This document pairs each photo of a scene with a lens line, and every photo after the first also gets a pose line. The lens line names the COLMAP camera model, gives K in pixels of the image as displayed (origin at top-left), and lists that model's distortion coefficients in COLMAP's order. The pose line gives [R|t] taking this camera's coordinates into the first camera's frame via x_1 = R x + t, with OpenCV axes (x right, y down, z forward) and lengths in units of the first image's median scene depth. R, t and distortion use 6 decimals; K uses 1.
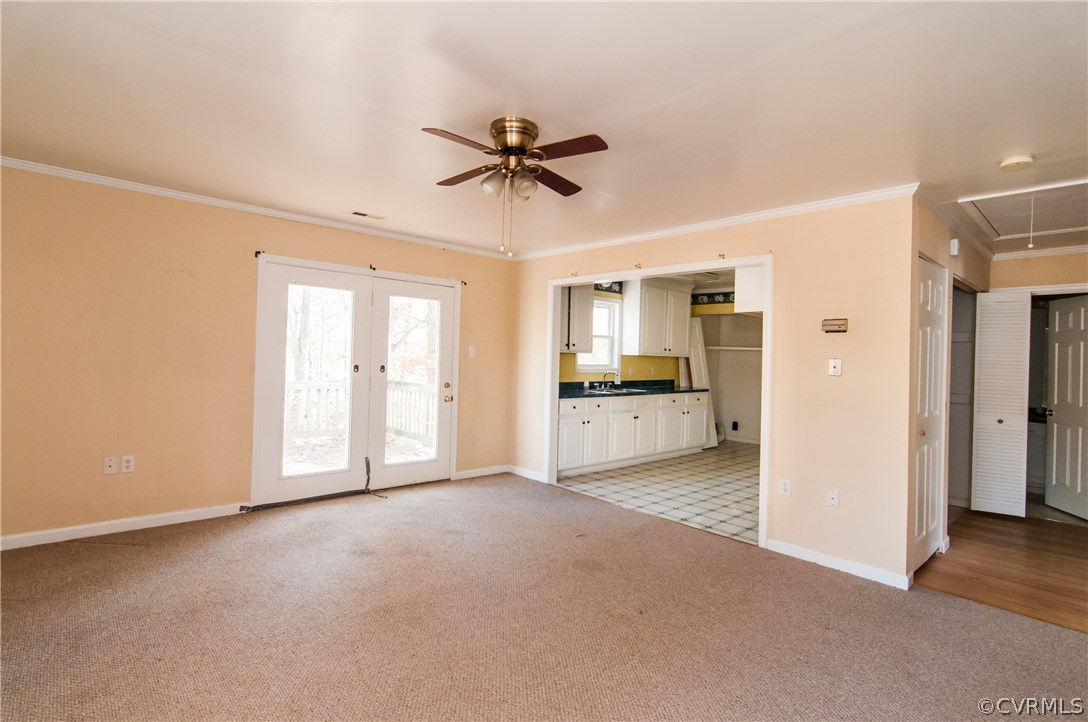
lens RADIAL K [[527.1, 0, 548.5], [0, 527.1, 359.3], [0, 0, 1]] dist [0.001246, 0.001851]
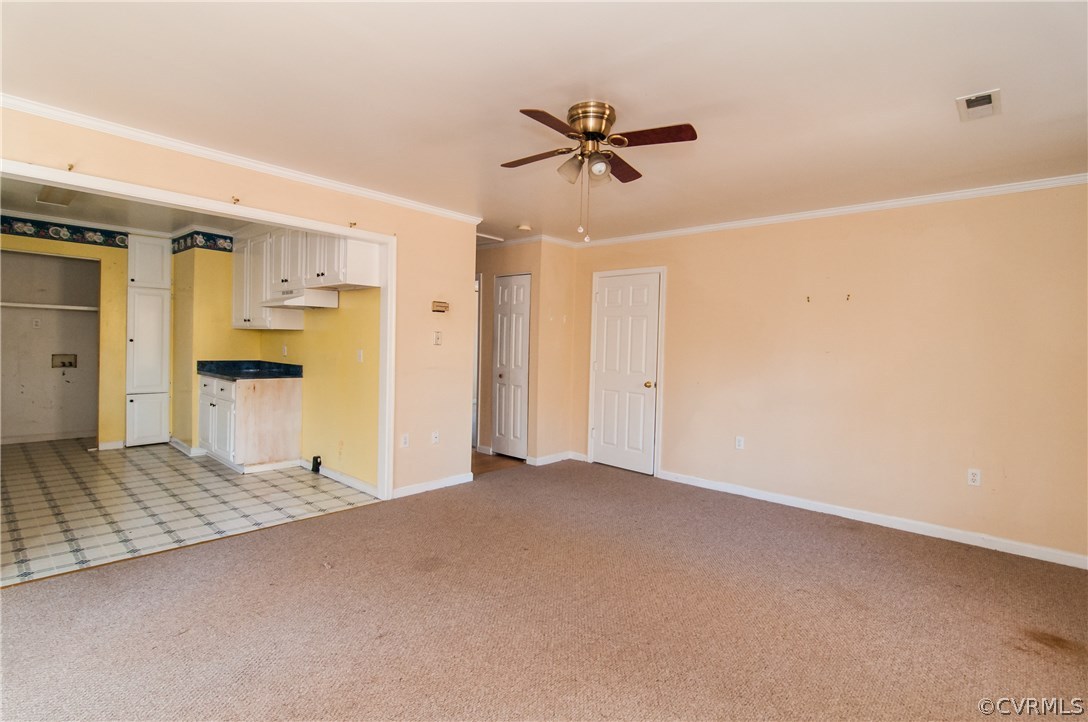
lens RADIAL K [[527.1, 0, 539.8], [0, 527.1, 362.8], [0, 0, 1]] dist [0.001246, 0.001851]
pose [[-0.085394, -0.072379, 0.993715, -0.380451], [-0.025910, 0.997182, 0.070405, -0.011757], [-0.996010, -0.019735, -0.087029, 0.414316]]
